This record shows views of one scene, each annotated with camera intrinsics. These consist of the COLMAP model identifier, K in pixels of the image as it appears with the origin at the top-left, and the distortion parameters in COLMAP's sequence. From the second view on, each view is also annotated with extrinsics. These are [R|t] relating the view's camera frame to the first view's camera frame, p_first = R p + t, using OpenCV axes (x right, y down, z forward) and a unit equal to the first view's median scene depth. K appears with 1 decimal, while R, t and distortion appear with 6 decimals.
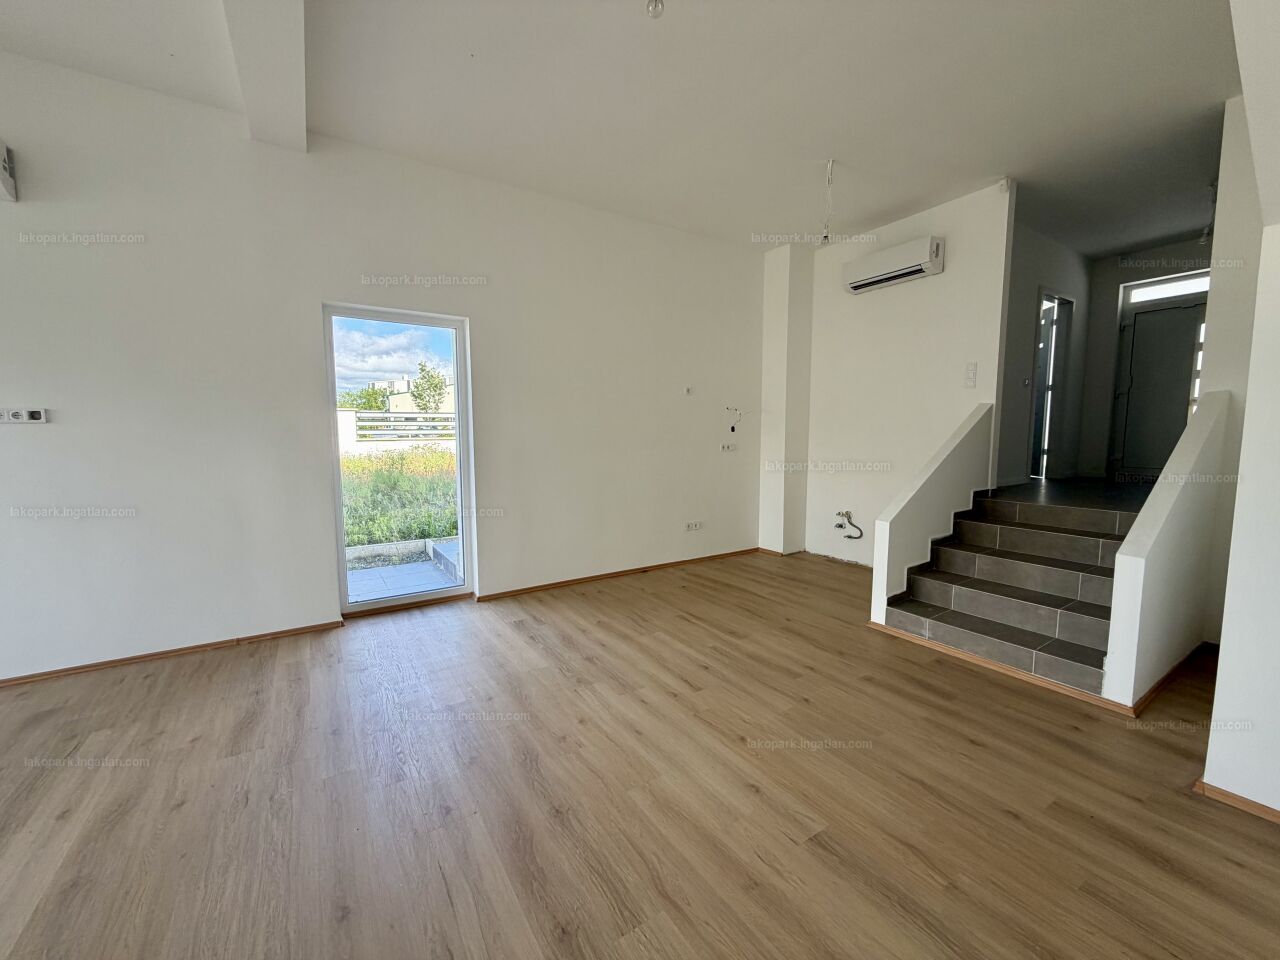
lens RADIAL K [[512.4, 0, 640.0], [0, 512.4, 480.0], [0, 0, 1]] dist [-0.000052, 0.000149]
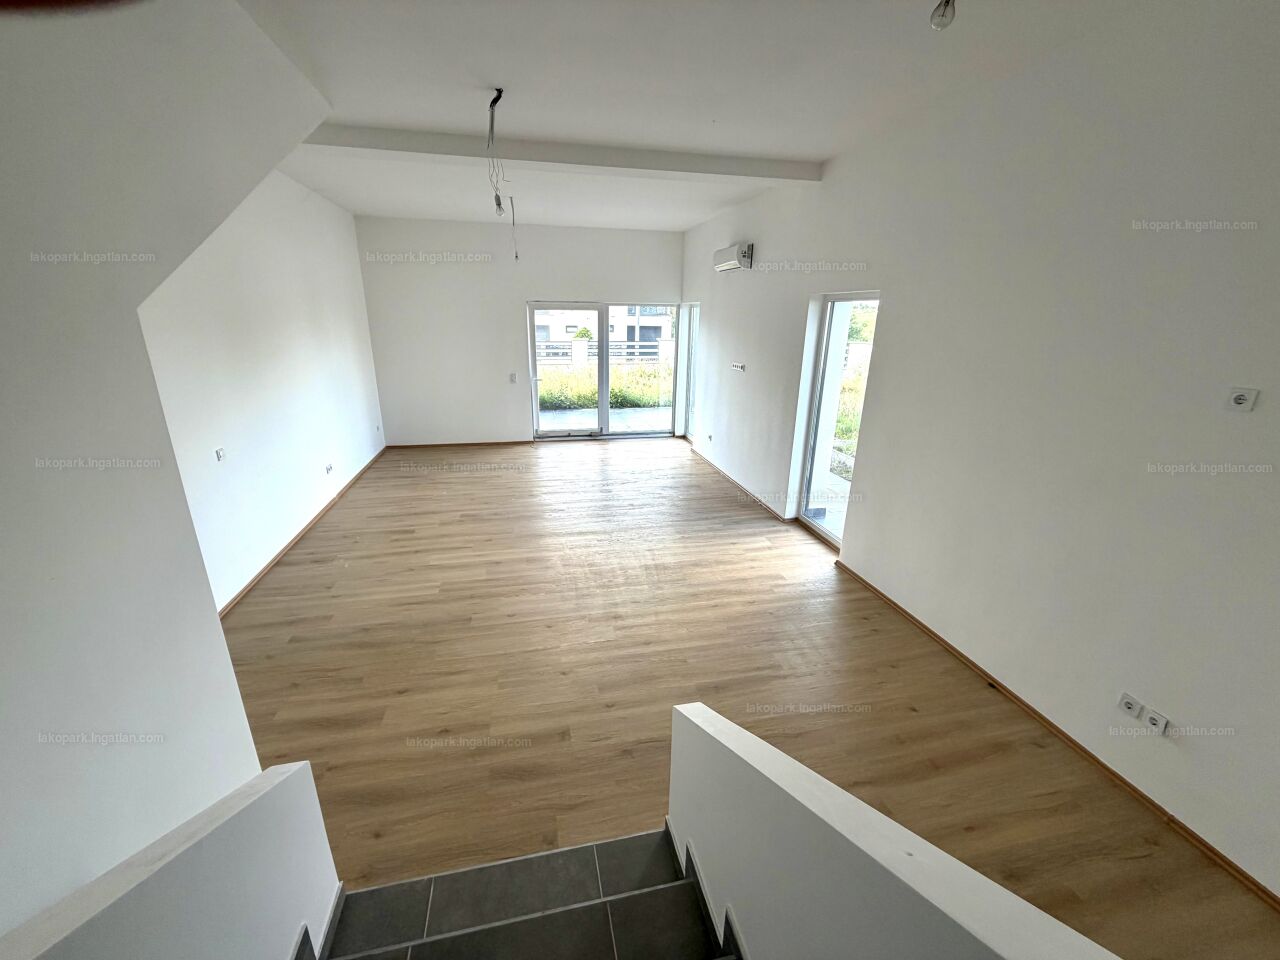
lens RADIAL K [[512.4, 0, 640.0], [0, 512.4, 480.0], [0, 0, 1]] dist [-0.000052, 0.000149]
pose [[-0.351899, 0.284030, -0.891905, 1.138619], [-0.096706, 0.936720, 0.336457, -0.388085], [0.931029, 0.204652, -0.302163, 1.362967]]
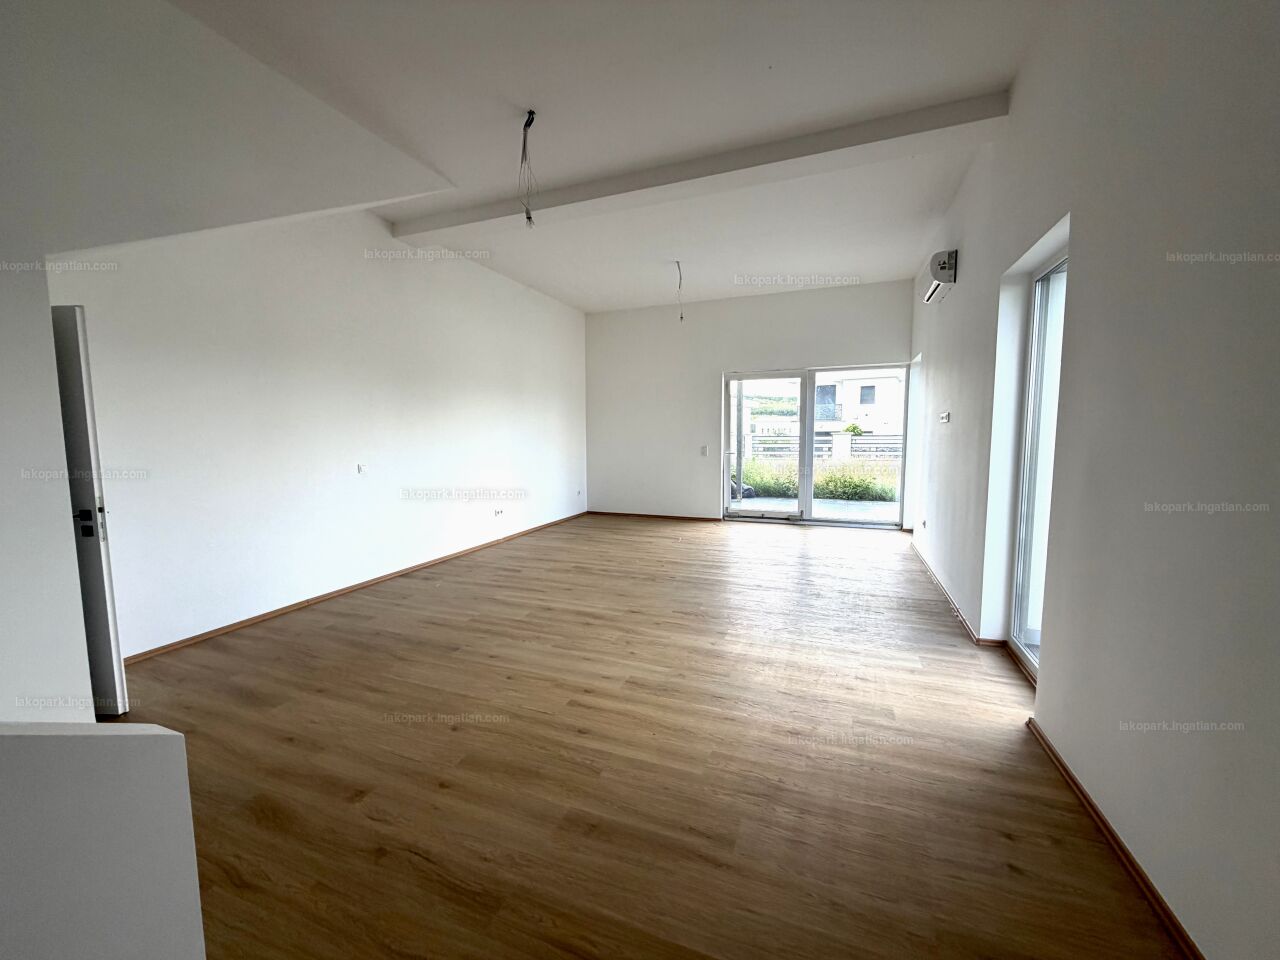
lens RADIAL K [[512.4, 0, 640.0], [0, 512.4, 480.0], [0, 0, 1]] dist [-0.000052, 0.000149]
pose [[-0.818272, 0.058969, -0.571798, 0.524805], [-0.041386, 0.986099, 0.160921, -0.158987], [0.573339, 0.155342, -0.804457, 1.763306]]
